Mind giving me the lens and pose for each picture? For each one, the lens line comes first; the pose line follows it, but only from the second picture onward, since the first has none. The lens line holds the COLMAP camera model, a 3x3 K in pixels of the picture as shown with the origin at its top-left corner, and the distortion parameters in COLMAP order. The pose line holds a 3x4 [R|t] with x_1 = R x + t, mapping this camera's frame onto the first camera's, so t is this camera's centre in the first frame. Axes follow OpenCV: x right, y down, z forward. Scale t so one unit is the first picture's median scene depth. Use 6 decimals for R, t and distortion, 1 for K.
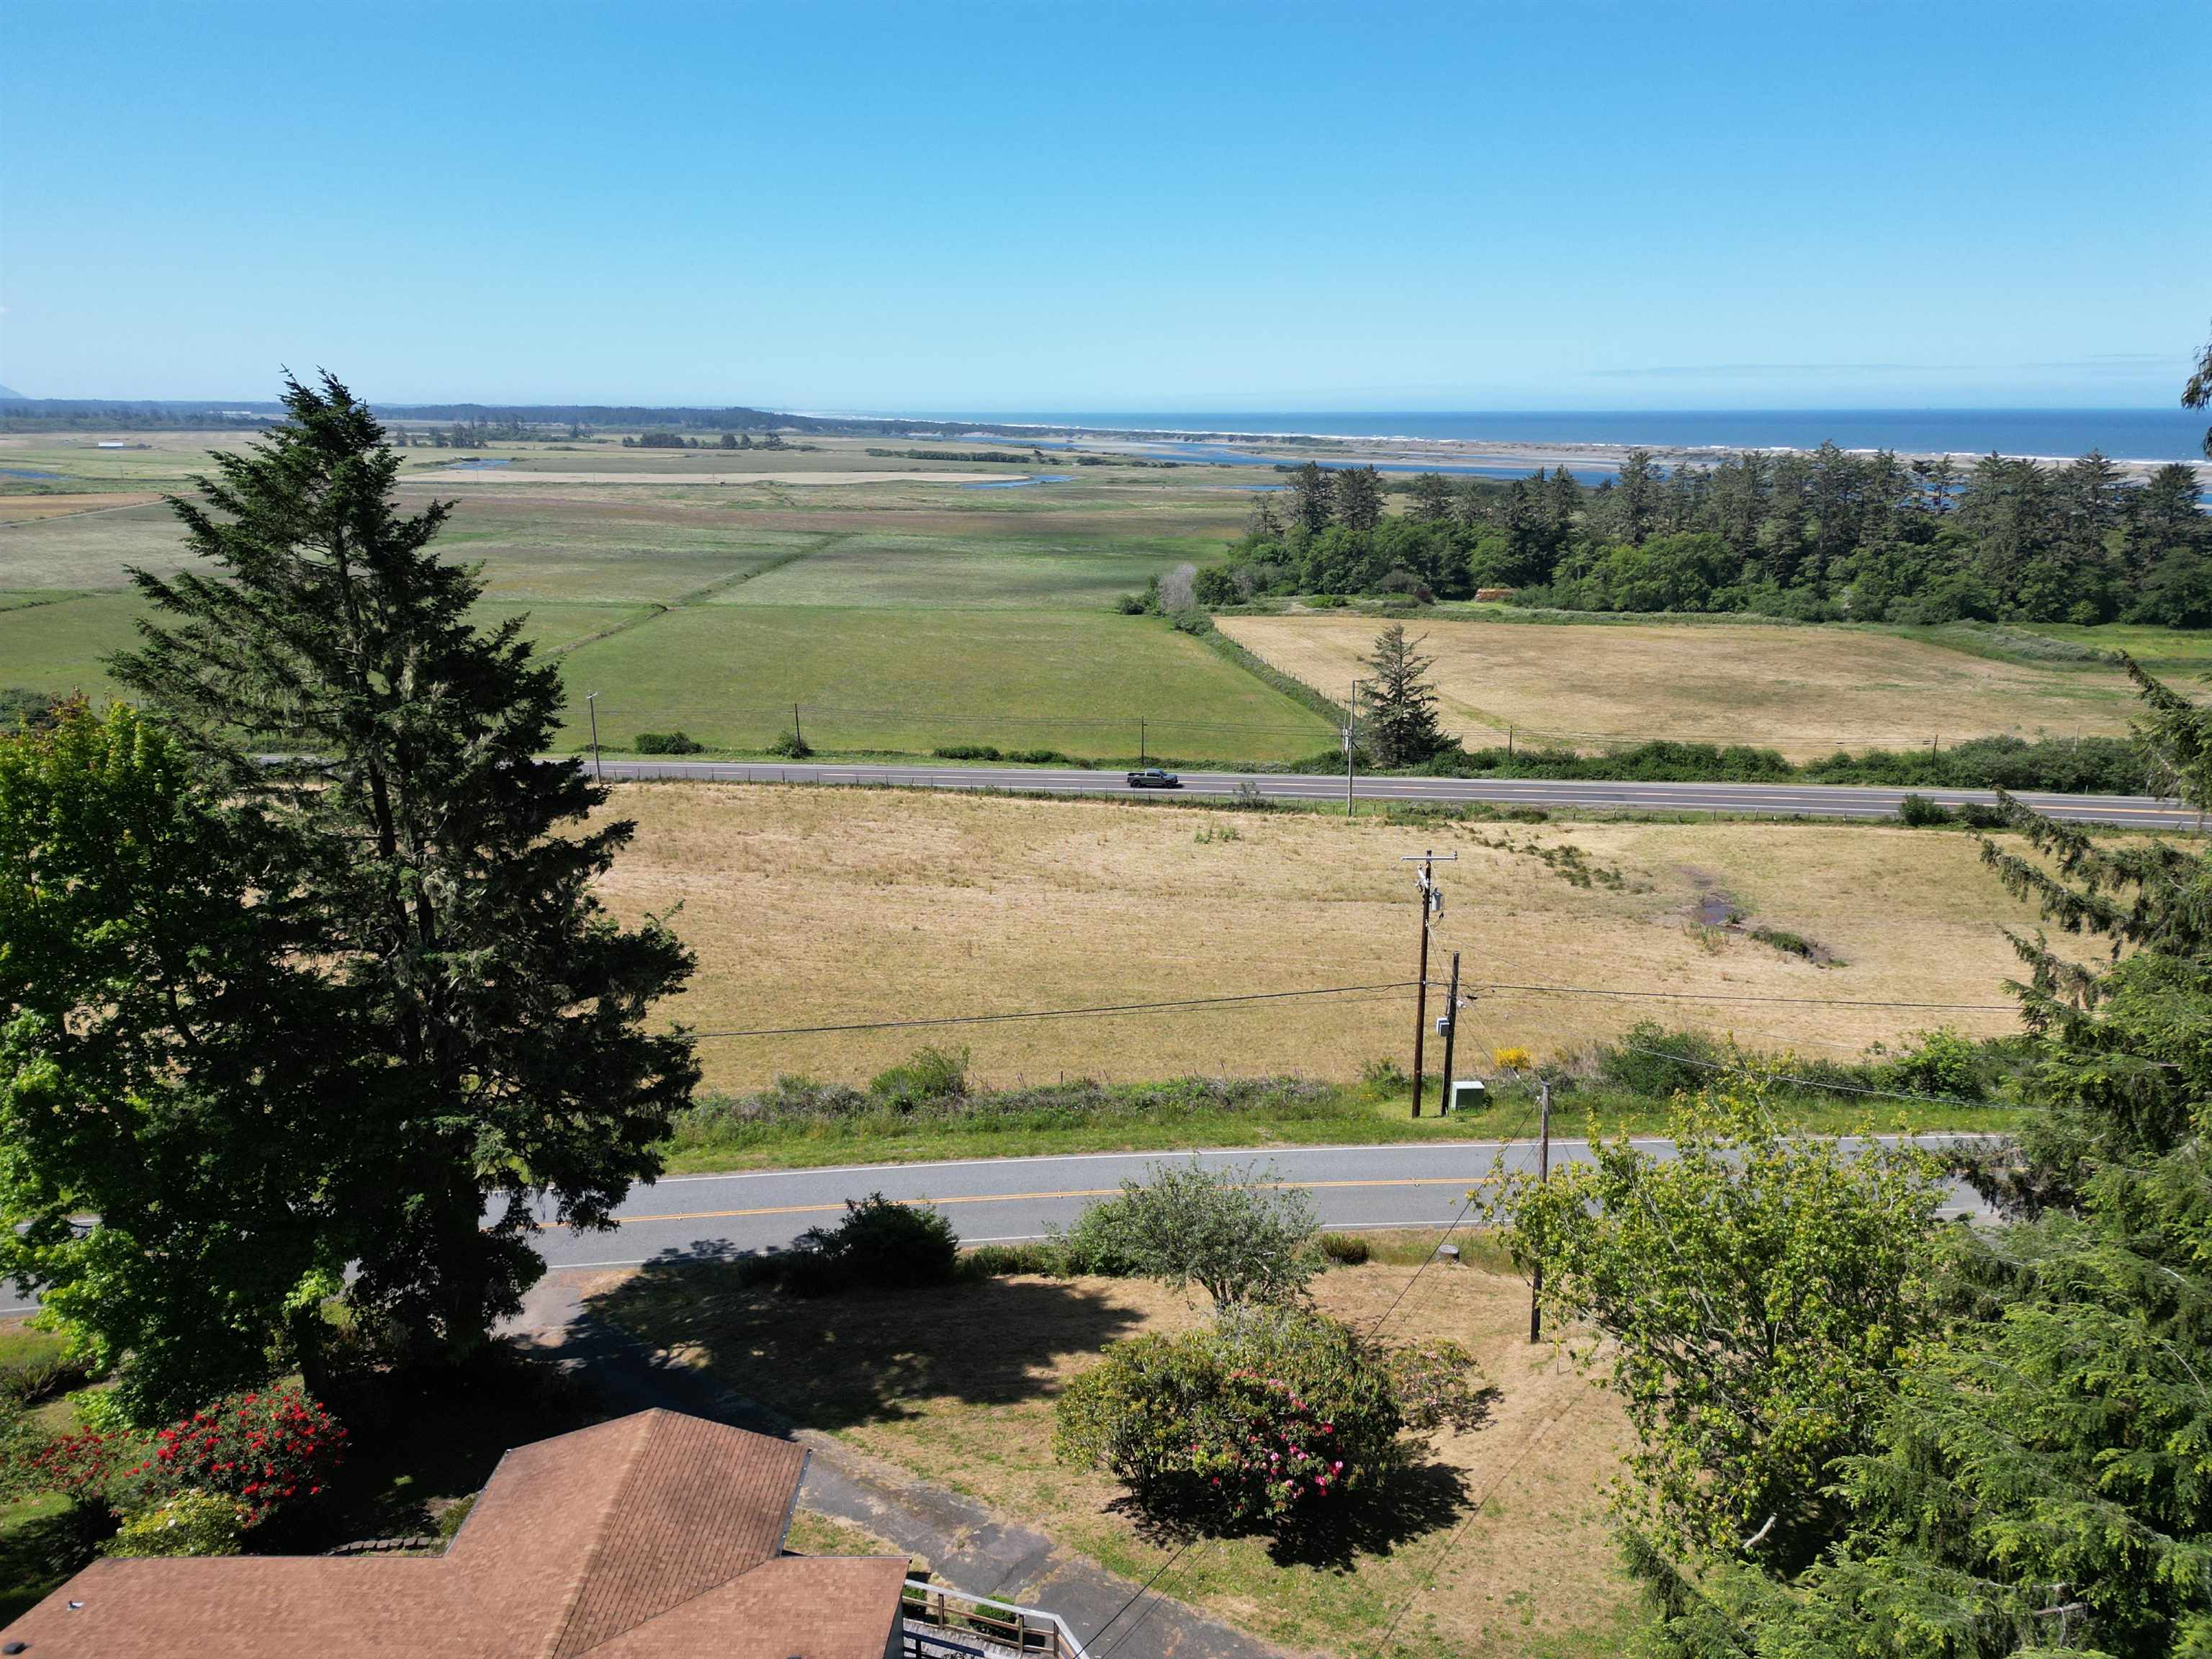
lens RADIAL K [[1535.3, 0, 1107.5], [0, 1535.3, 830.7], [0, 0, 1]] dist [0.074619, -0.069950]
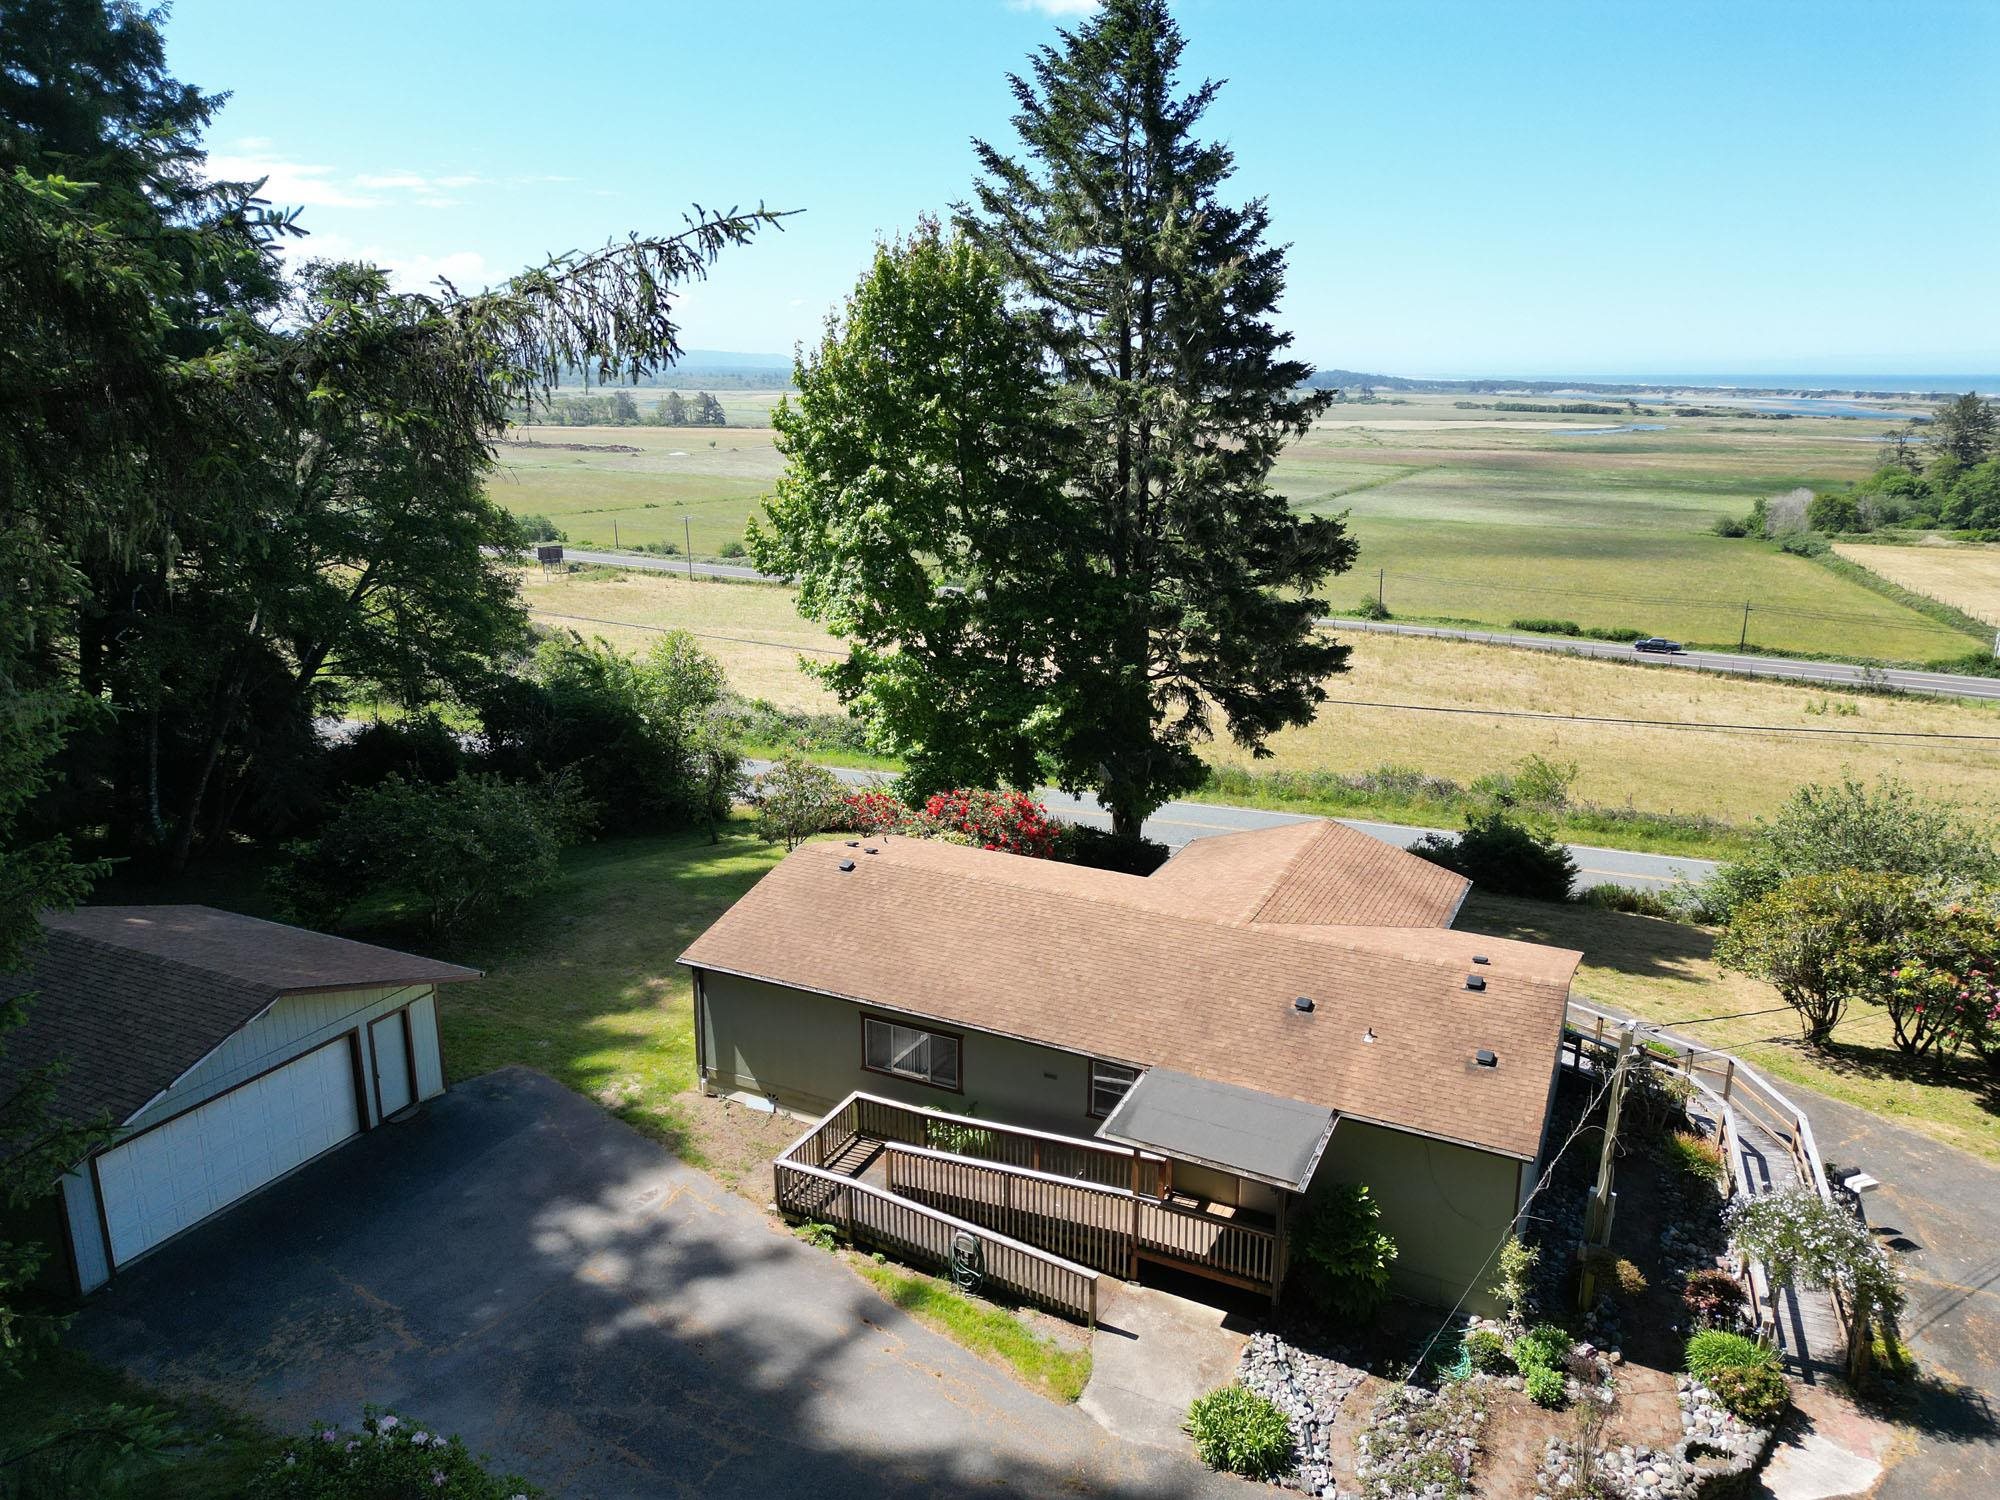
lens RADIAL K [[1388.1, 0, 998.3], [0, 1388.1, 753.2], [0, 0, 1]] dist [0.074619, -0.069950]
pose [[0.899042, 0.114152, -0.422722, -0.065312], [-0.116489, 0.992982, 0.020397, 0.245670], [0.422084, 0.030904, 0.906030, 0.005294]]
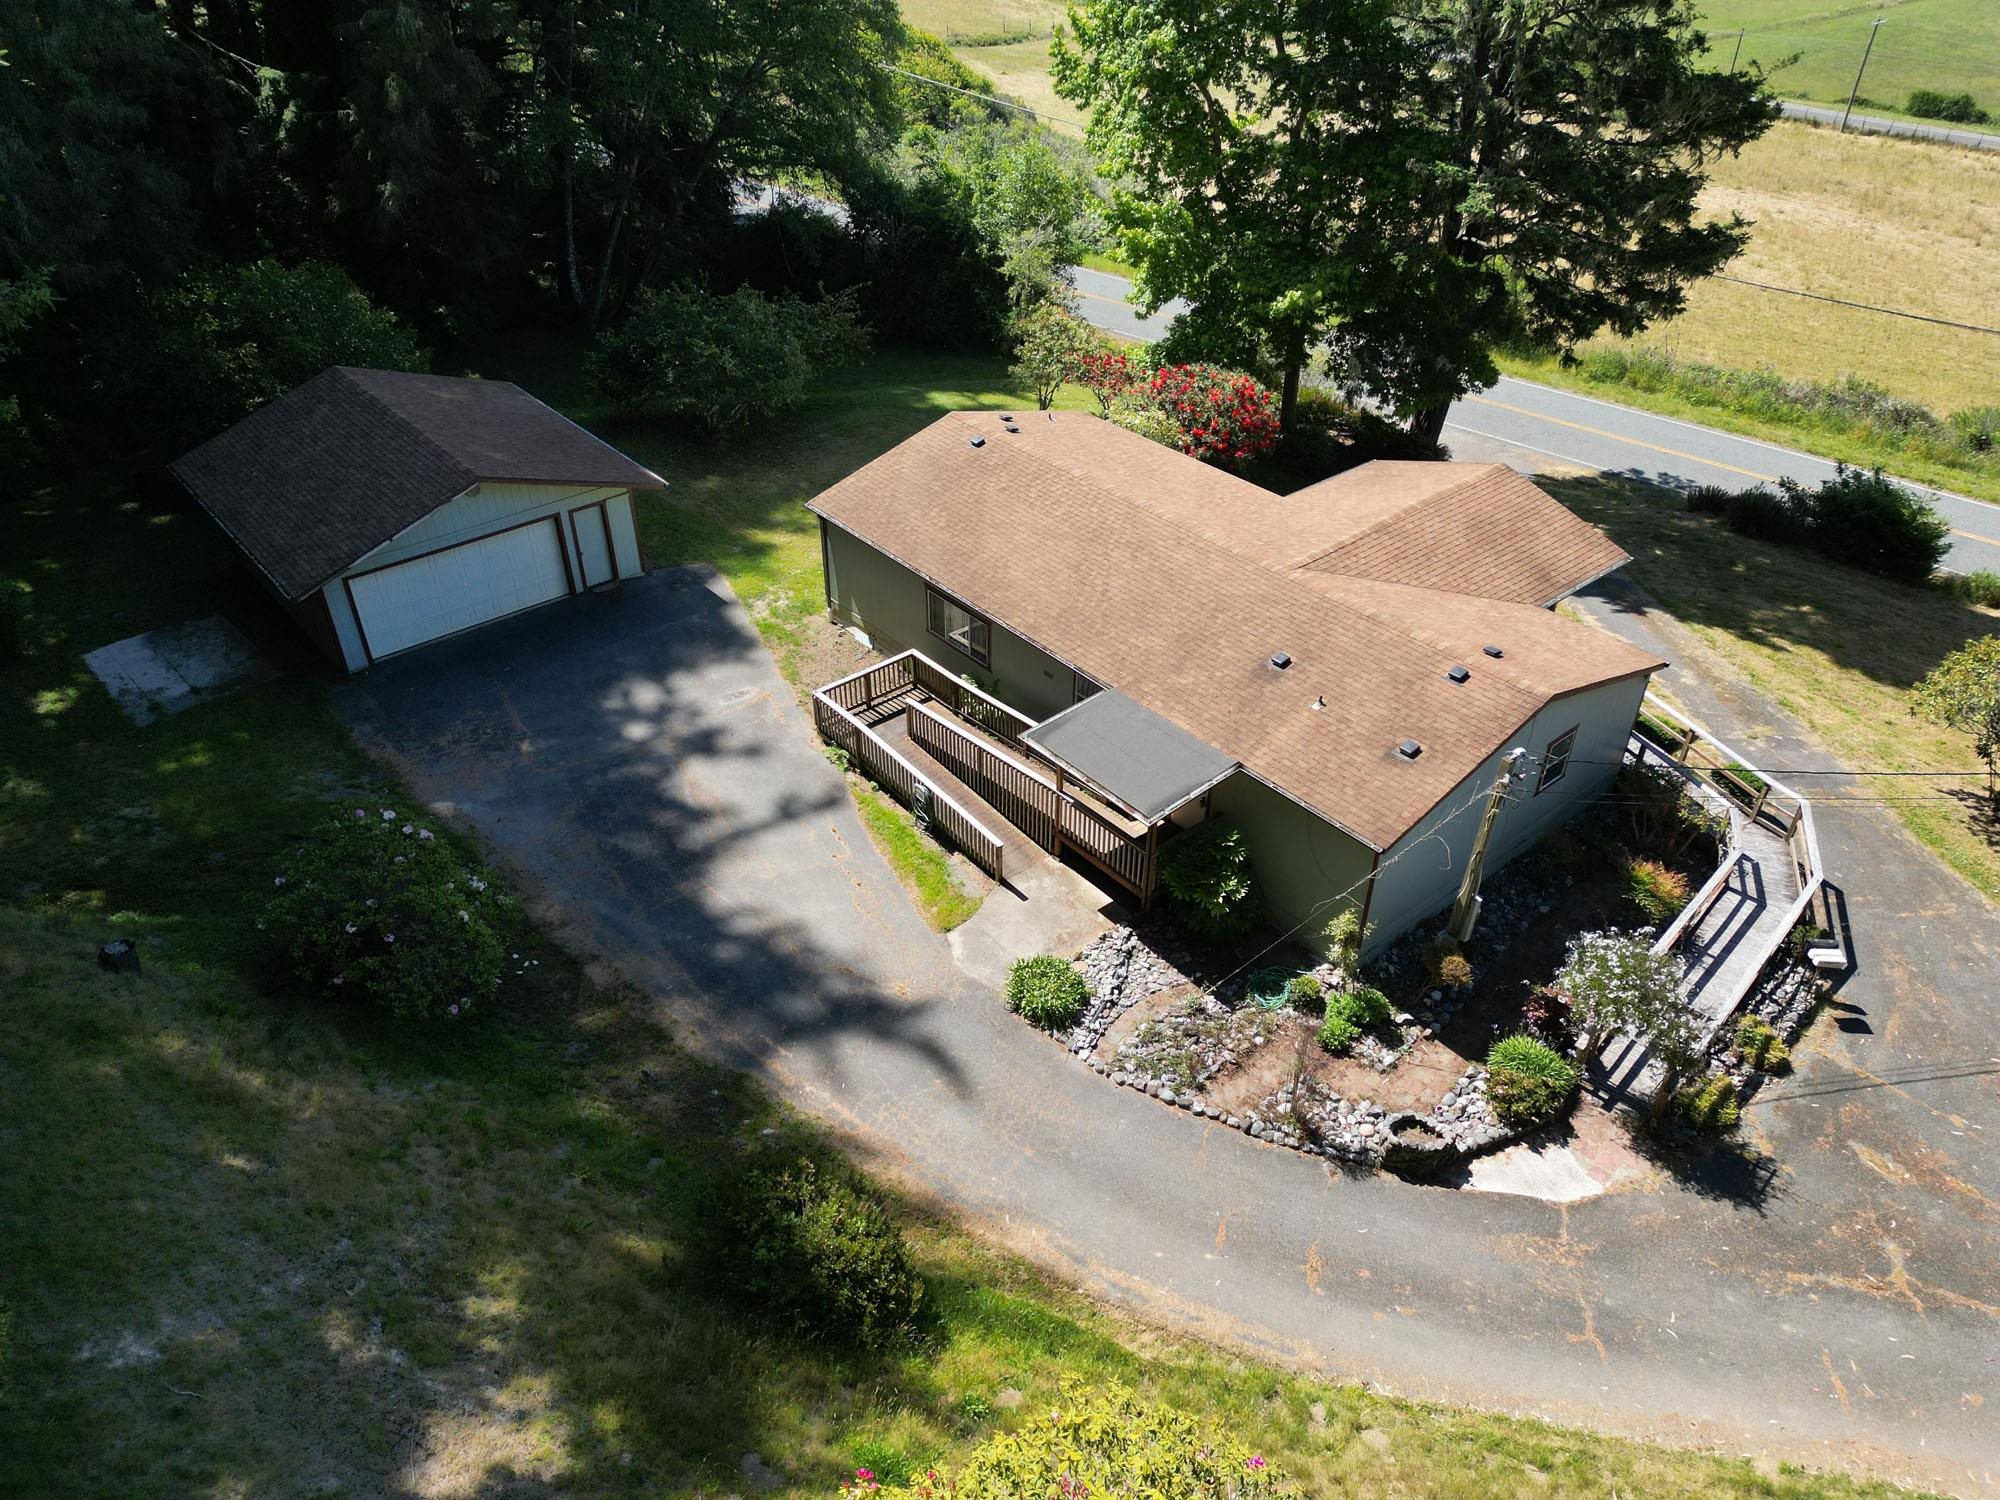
lens RADIAL K [[1388.1, 0, 999.6], [0, 1388.1, 758.1], [0, 0, 1]] dist [0.074619, -0.069950]
pose [[0.650029, 0.445245, -0.615808, 0.107748], [-0.202608, 0.882583, 0.424262, 0.161979], [0.732401, -0.151015, 0.663915, 0.089870]]
